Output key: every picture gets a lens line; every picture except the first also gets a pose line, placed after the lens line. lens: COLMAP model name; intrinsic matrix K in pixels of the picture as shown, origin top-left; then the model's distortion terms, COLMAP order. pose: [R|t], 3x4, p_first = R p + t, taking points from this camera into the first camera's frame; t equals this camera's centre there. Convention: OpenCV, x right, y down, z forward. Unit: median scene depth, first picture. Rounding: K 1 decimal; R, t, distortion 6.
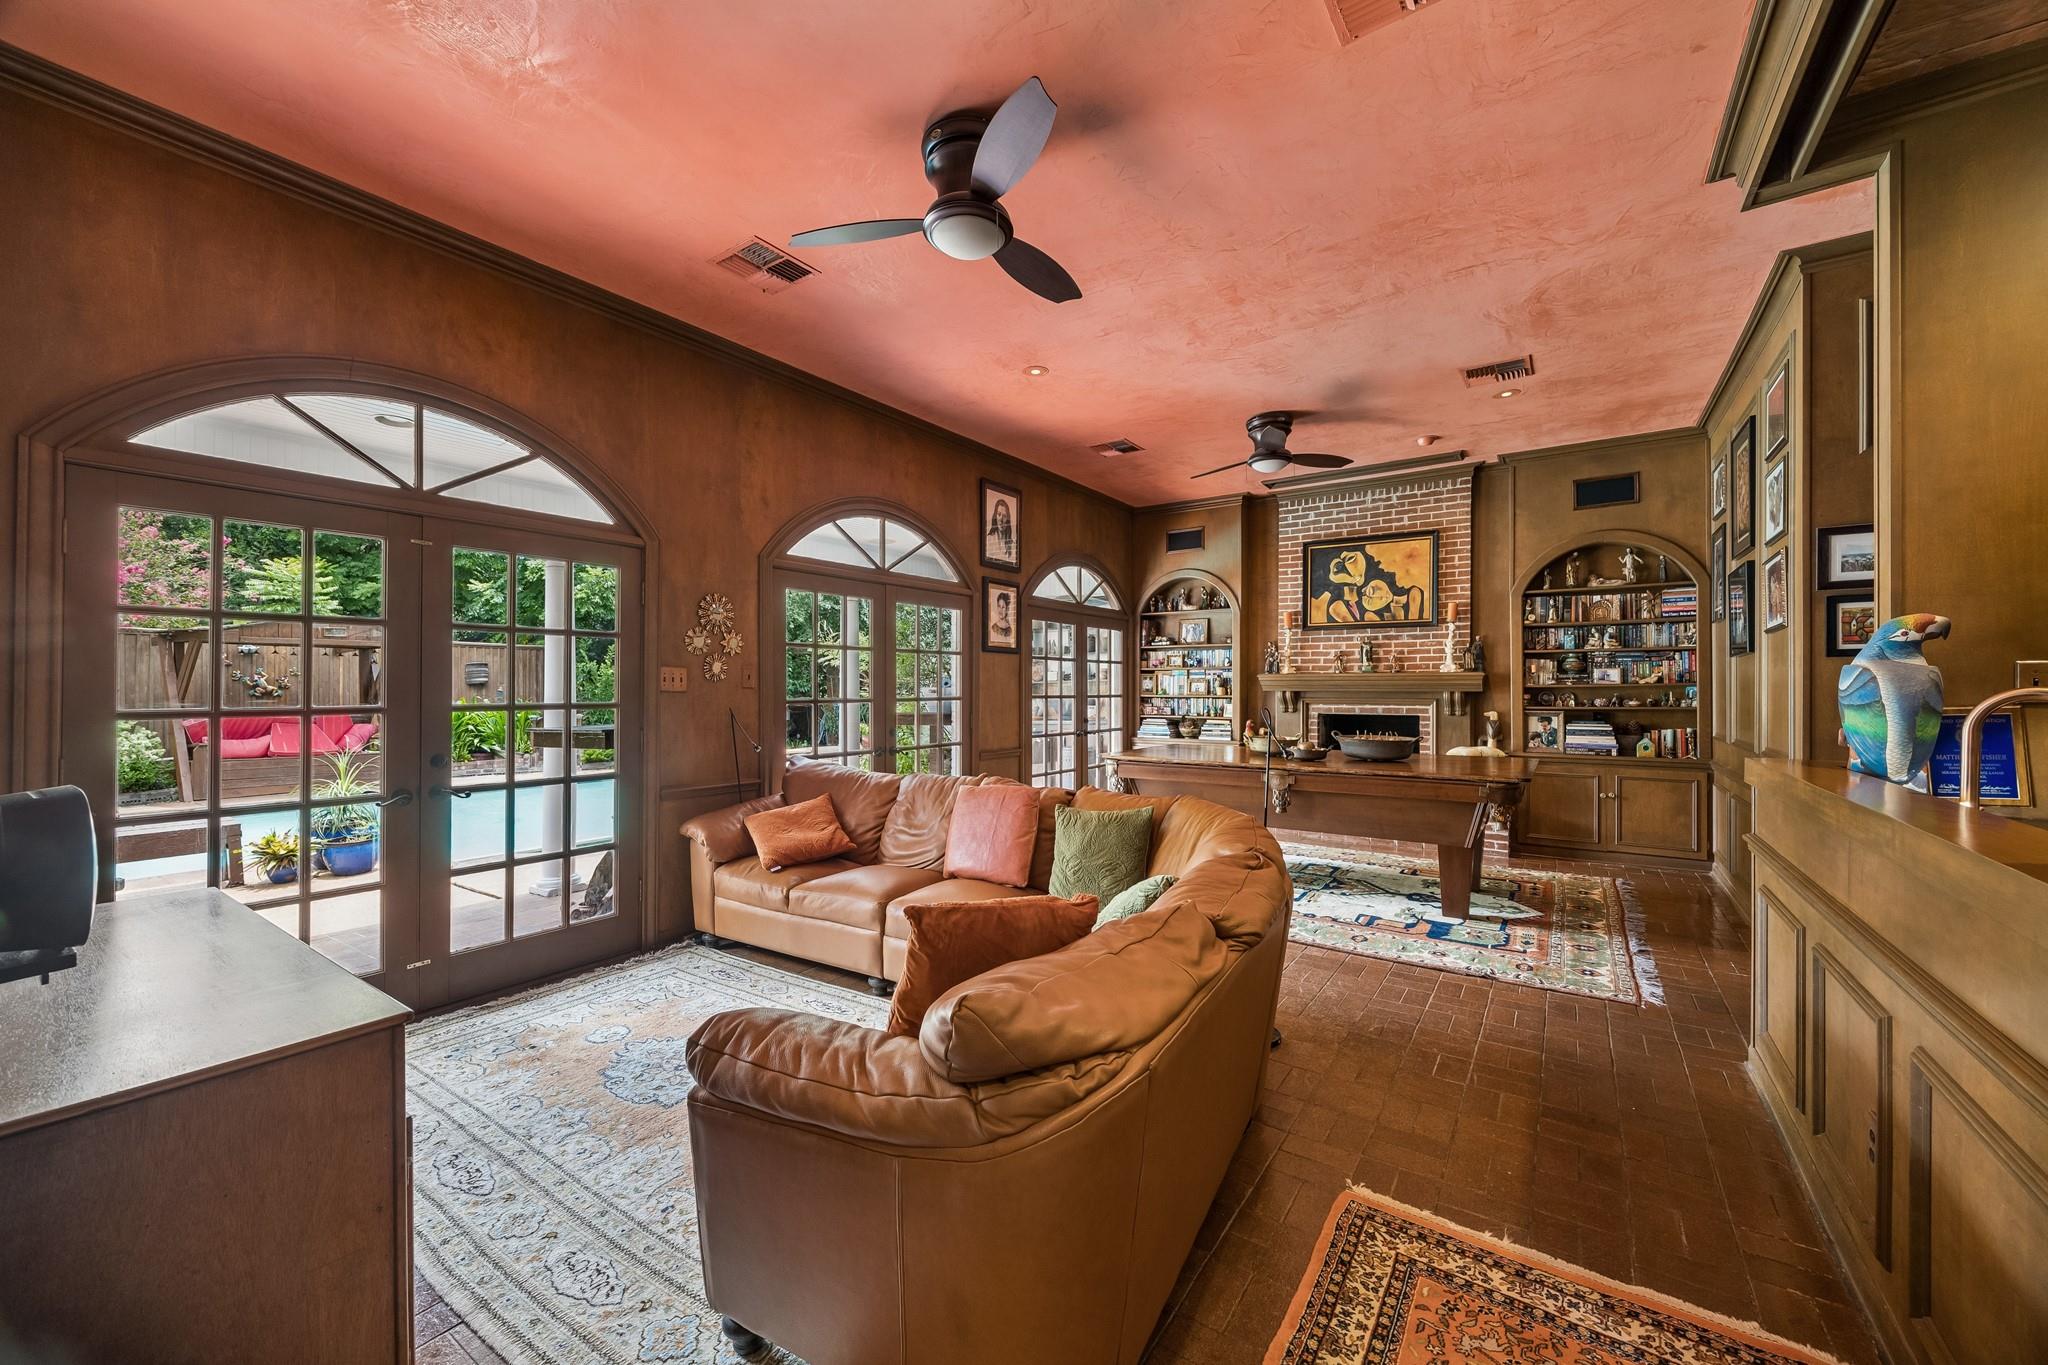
lens RADIAL K [[795.3, 0, 1029.4], [0, 795.3, 686.9], [0, 0, 1]] dist [0.000565, -0.000316]
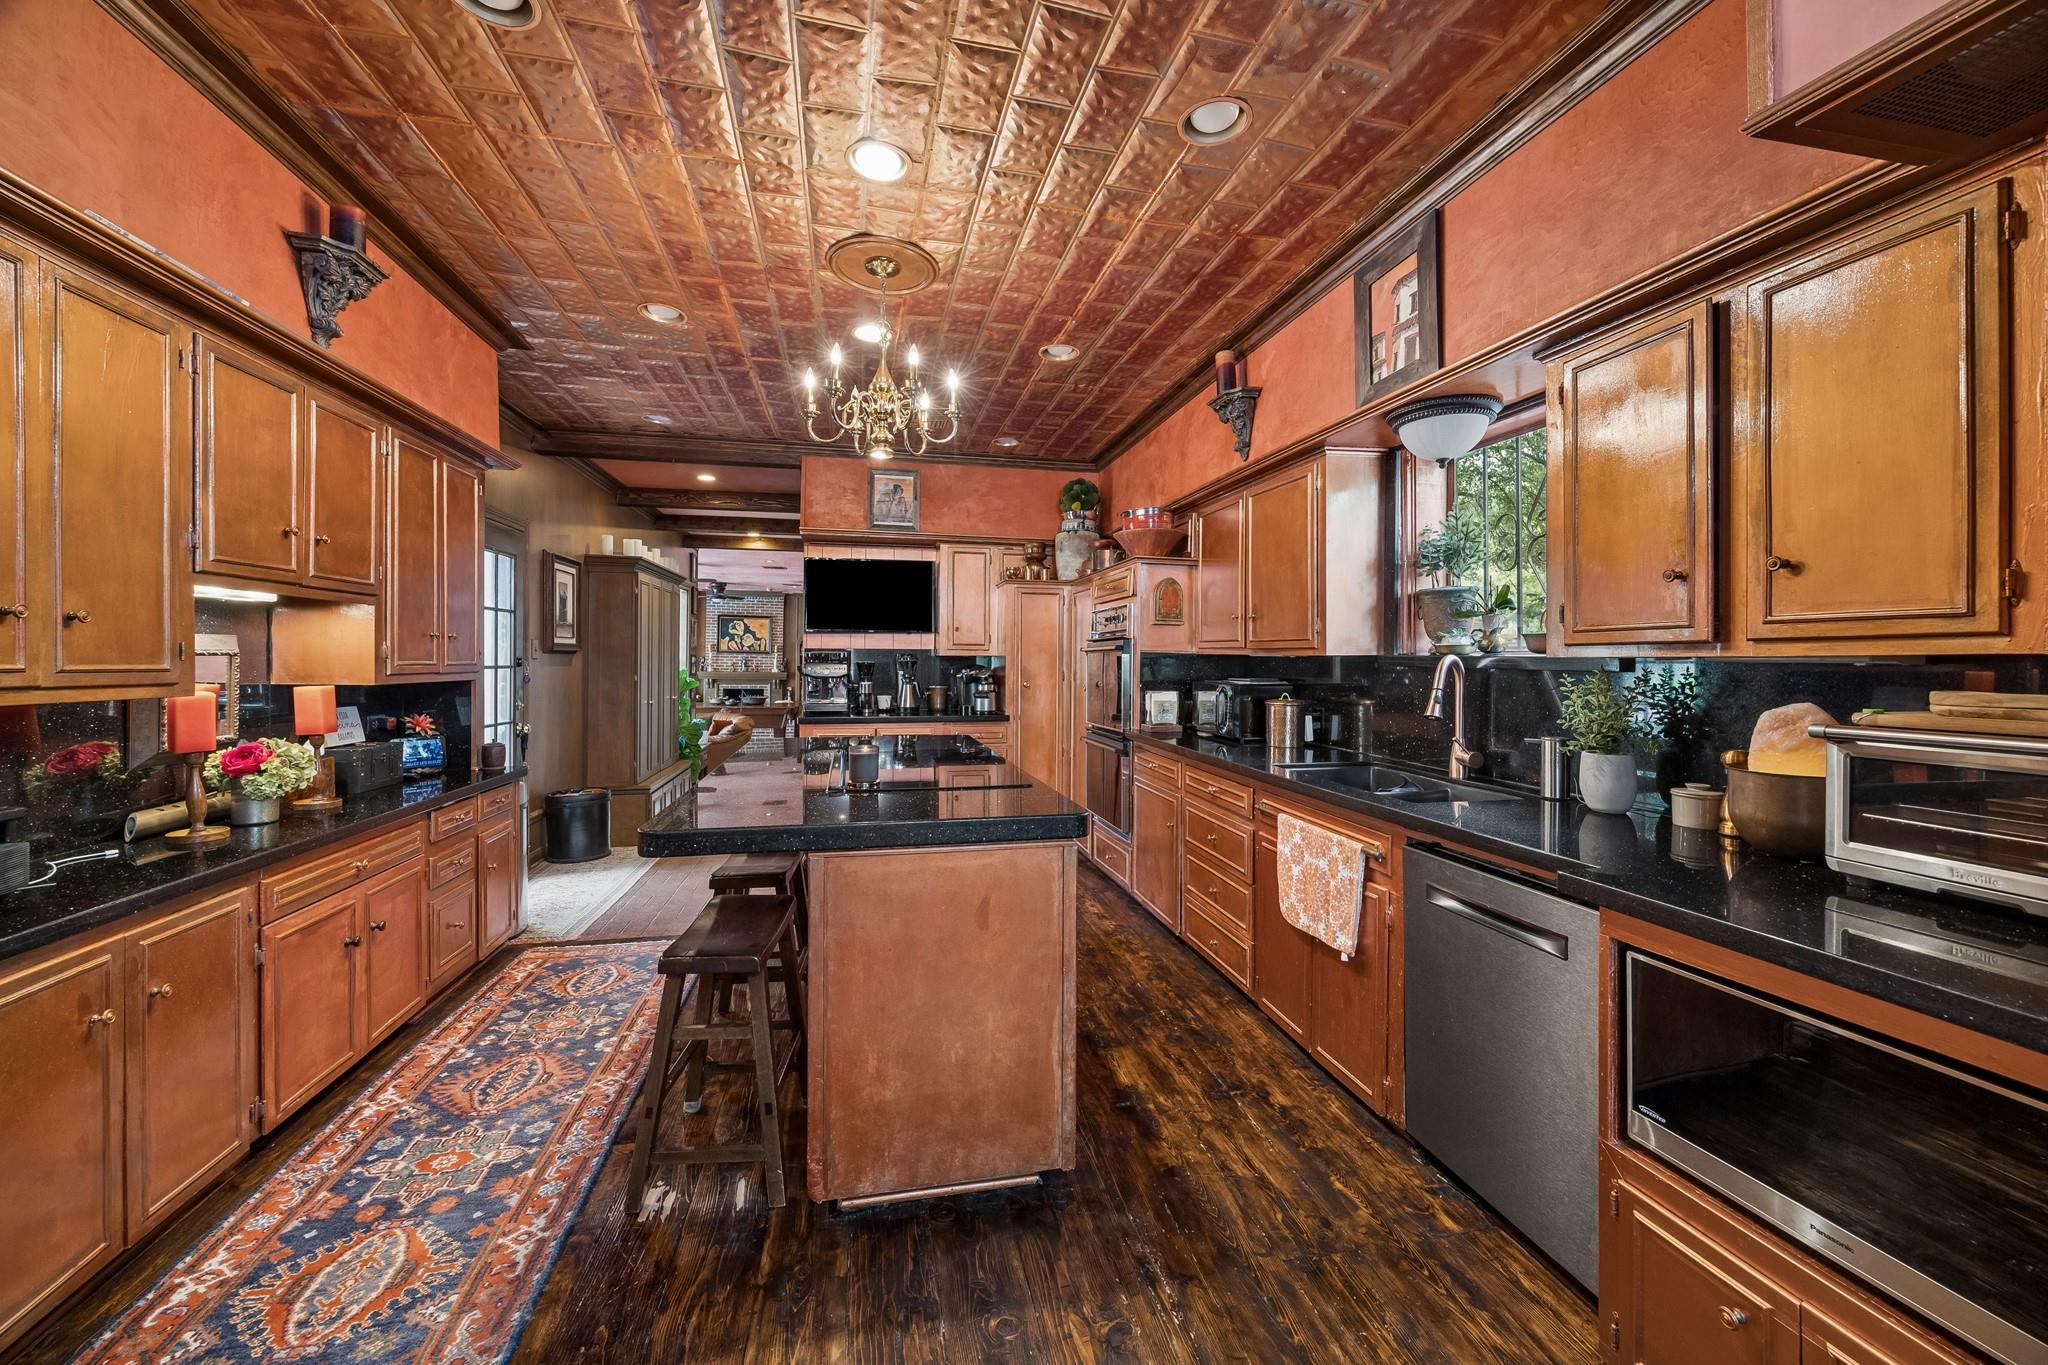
lens RADIAL K [[795.3, 0, 1027.3], [0, 795.3, 681.8], [0, 0, 1]] dist [0.000565, -0.000316]
pose [[0.695468, 0.013454, 0.718431, -0.723972], [-0.014219, 0.999887, -0.004959, 0.013760], [-0.718416, -0.006767, 0.695580, -1.323168]]
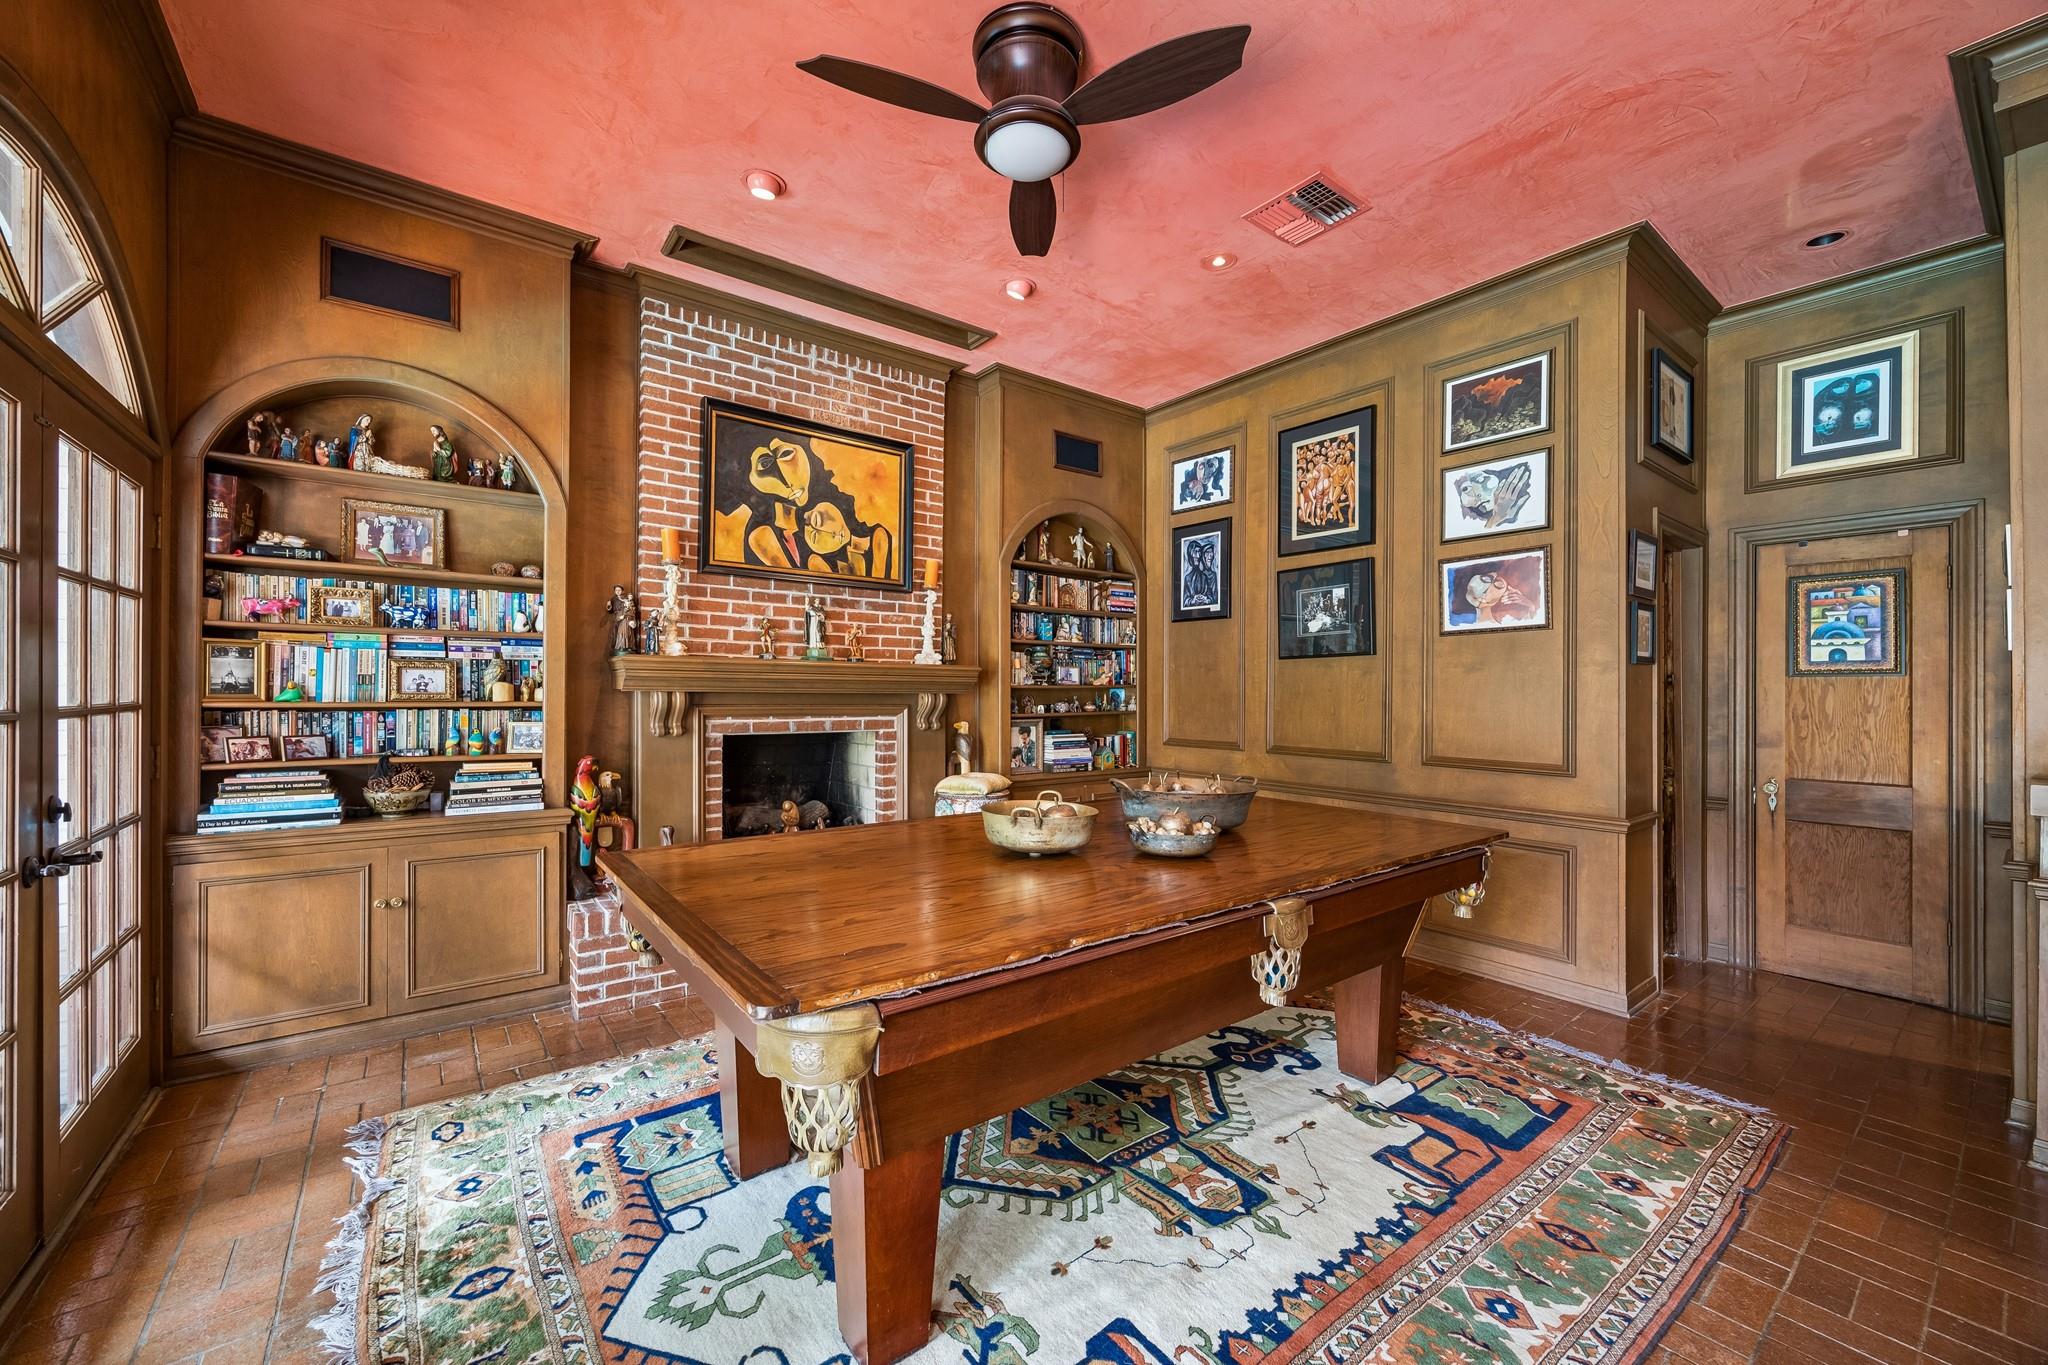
lens RADIAL K [[795.3, 0, 1028.1], [0, 795.3, 687.5], [0, 0, 1]] dist [0.000565, -0.000316]
pose [[0.310832, 0.007045, 0.950439, -0.071032], [-0.010416, 0.999938, -0.004005, 0.002308], [-0.950408, -0.008655, 0.310886, 0.675477]]
